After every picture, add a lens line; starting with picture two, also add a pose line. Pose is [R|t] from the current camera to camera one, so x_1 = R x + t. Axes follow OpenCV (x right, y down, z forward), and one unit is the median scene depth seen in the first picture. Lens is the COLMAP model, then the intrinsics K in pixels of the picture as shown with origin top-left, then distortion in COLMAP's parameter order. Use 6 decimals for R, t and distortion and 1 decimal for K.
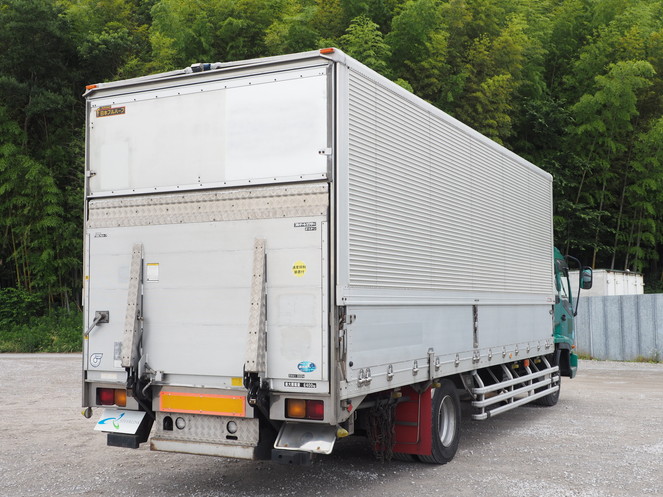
lens RADIAL K [[794.6, 0, 331.5], [0, 794.6, 248.5], [0, 0, 1]] dist [0.001589, -0.006352]
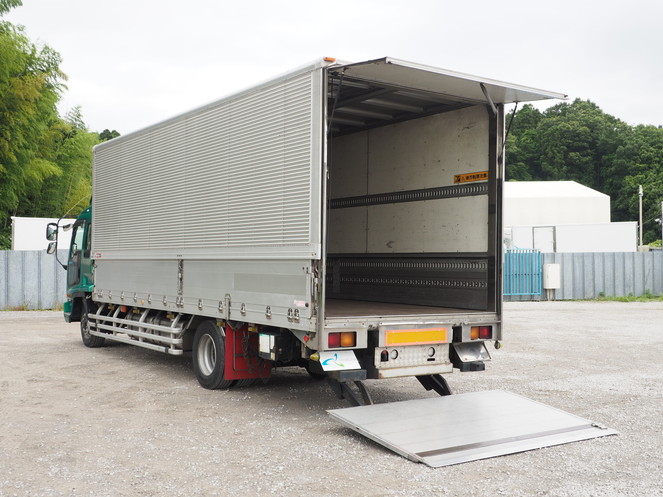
lens RADIAL K [[760.7, 0, 281.7], [0, 760.7, 246.5], [0, 0, 1]] dist [0.000284, -0.001226]
pose [[0.520069, 0.029963, 0.853598, -1.283877], [-0.075768, 0.997063, 0.011164, 0.051423], [-0.850757, -0.070482, 0.520812, 0.535830]]
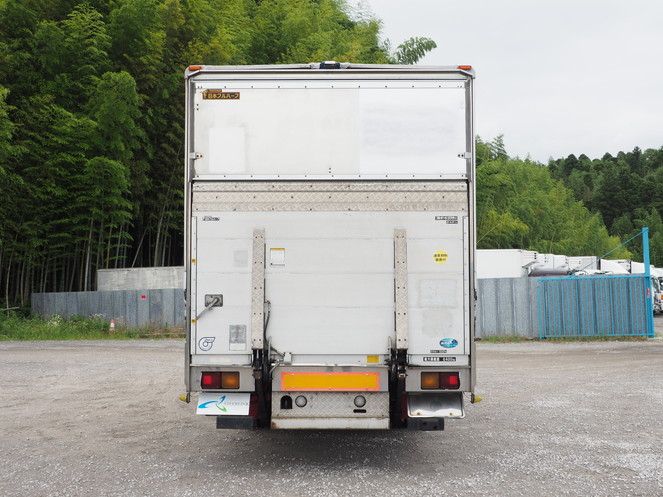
lens RADIAL K [[760.7, 0, 281.7], [0, 760.7, 246.5], [0, 0, 1]] dist [0.000284, -0.001226]
pose [[0.907028, 0.026983, 0.420206, -0.633115], [-0.031168, 0.999509, 0.003095, 0.012996], [-0.419916, -0.015904, 0.907423, 0.100601]]
